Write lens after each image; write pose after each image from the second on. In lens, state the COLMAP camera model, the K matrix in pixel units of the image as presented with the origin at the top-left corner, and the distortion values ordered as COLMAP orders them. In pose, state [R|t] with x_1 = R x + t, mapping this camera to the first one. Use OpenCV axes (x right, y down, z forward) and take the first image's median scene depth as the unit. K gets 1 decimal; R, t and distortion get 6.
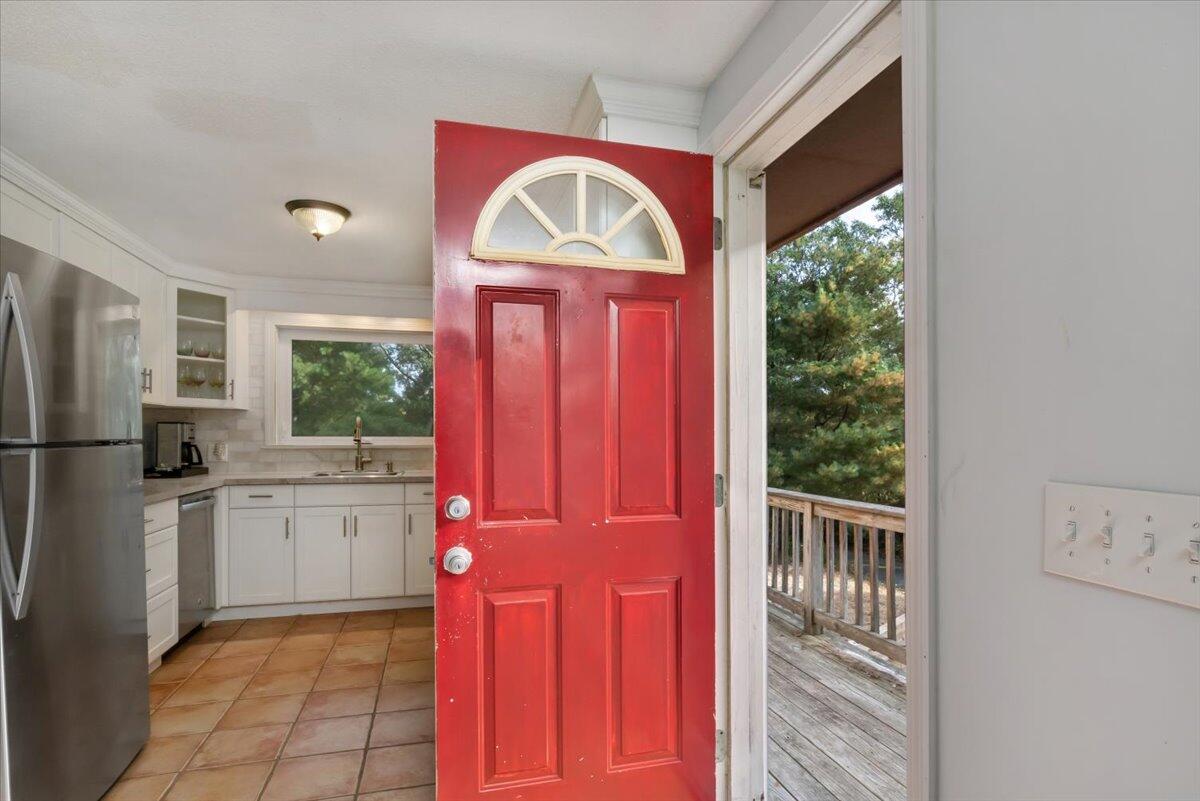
lens RADIAL K [[614.7, 0, 604.2], [0, 614.7, 441.0], [0, 0, 1]] dist [0.000738, -0.012520]
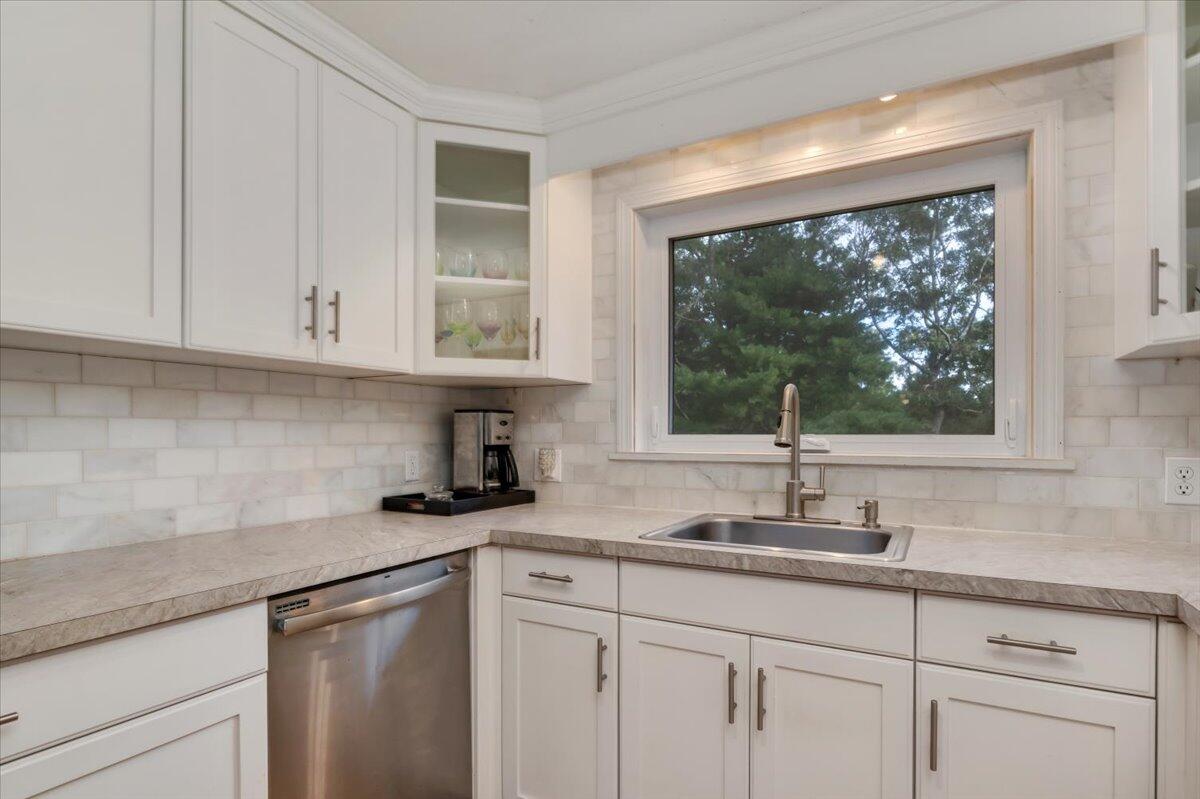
lens RADIAL K [[614.7, 0, 604.2], [0, 614.7, 440.0], [0, 0, 1]] dist [0.000738, -0.012520]
pose [[0.718831, 0.004021, -0.695174, -0.218603], [-0.003220, 0.999992, 0.002454, -0.004543], [0.695178, 0.000475, 0.718838, 0.657407]]
